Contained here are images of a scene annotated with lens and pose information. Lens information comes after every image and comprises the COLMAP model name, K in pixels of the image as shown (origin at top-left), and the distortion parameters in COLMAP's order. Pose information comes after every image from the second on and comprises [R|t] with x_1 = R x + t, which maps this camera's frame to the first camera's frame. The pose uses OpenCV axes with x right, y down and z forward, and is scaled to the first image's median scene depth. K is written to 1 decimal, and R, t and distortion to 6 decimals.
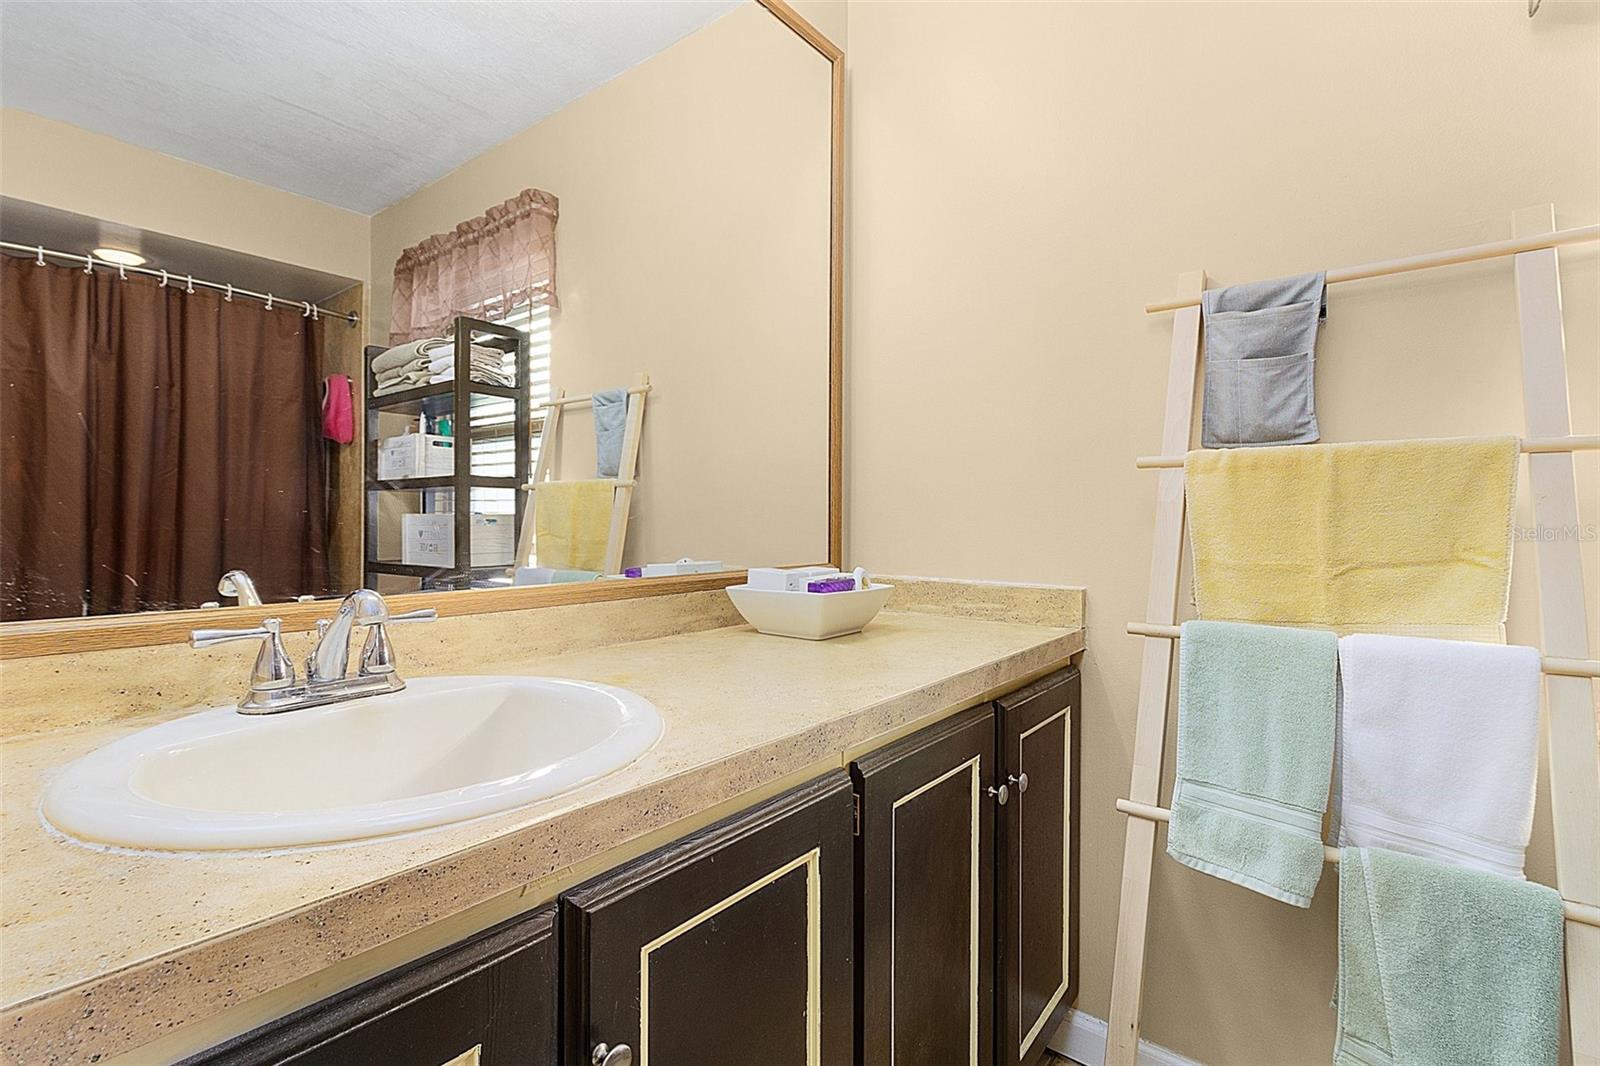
lens RADIAL K [[741.6, 0, 802.3], [0, 741.6, 525.2], [0, 0, 1]] dist [0.000314, 0.000868]
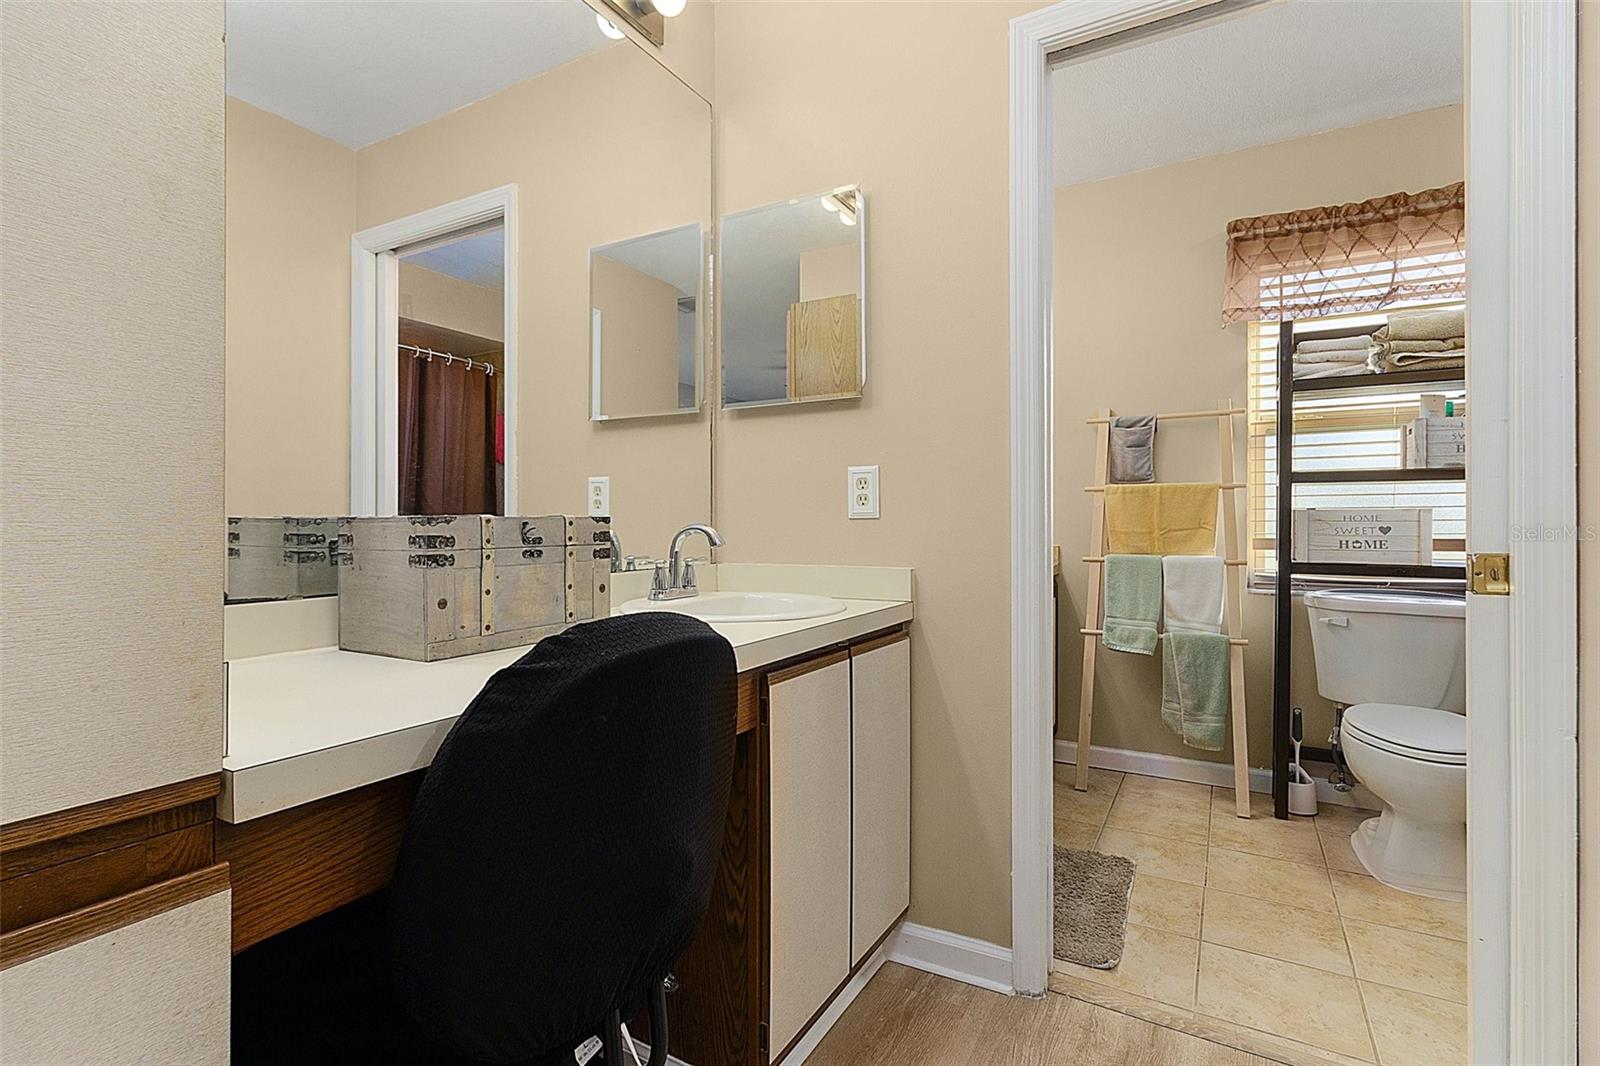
lens RADIAL K [[741.6, 0, 799.6], [0, 741.6, 527.4], [0, 0, 1]] dist [0.000314, 0.000868]
pose [[0.988233, -0.006846, 0.152802, -0.884743], [0.007470, 0.999966, -0.003509, 0.040076], [-0.152773, 0.004609, 0.988251, -1.307325]]
